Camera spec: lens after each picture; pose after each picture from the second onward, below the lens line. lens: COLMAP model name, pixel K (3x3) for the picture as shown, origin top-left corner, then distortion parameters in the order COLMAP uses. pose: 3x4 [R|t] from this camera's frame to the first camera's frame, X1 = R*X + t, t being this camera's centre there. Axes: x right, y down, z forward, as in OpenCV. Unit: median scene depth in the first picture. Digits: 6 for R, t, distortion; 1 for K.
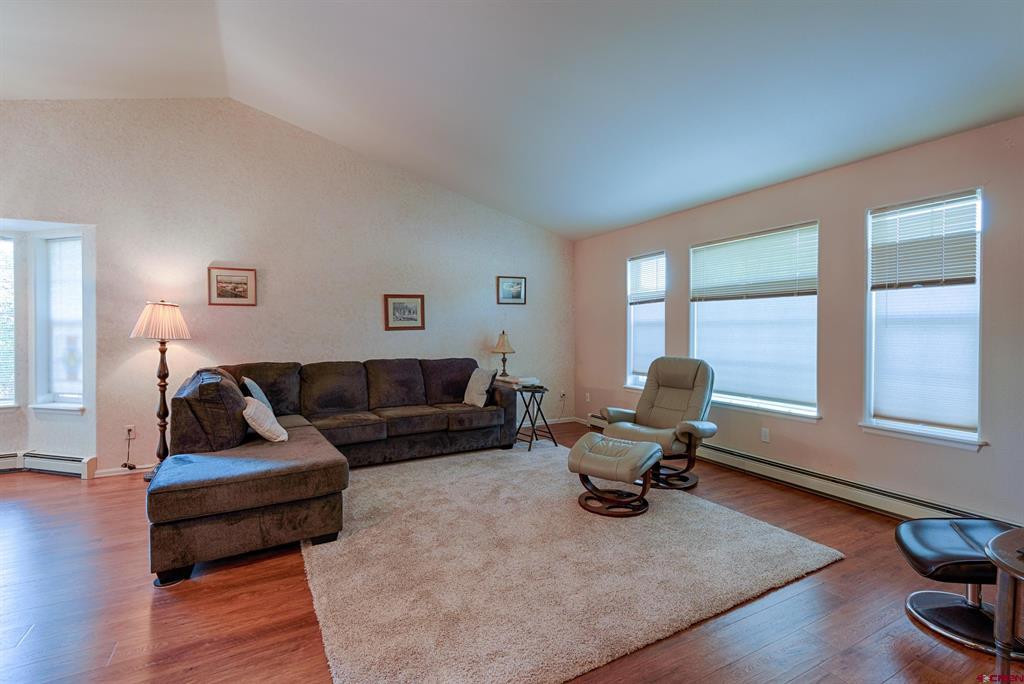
lens RADIAL K [[461.8, 0, 518.3], [0, 461.8, 334.5], [0, 0, 1]] dist [0.034738, -0.020199]
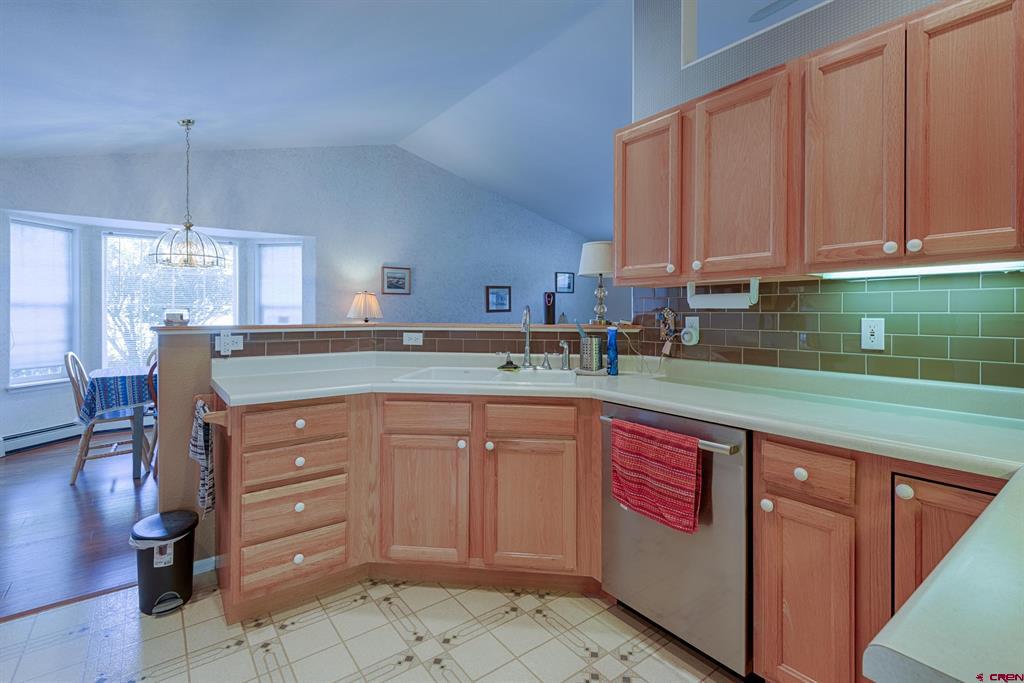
lens RADIAL K [[478.8, 0, 515.3], [0, 478.8, 312.8], [0, 0, 1]] dist [0.013723, -0.000249]
pose [[0.989139, 0.000389, 0.146982, -0.473488], [0.001078, 0.999950, -0.009901, 0.006913], [-0.146978, 0.009952, 0.989090, -0.456464]]
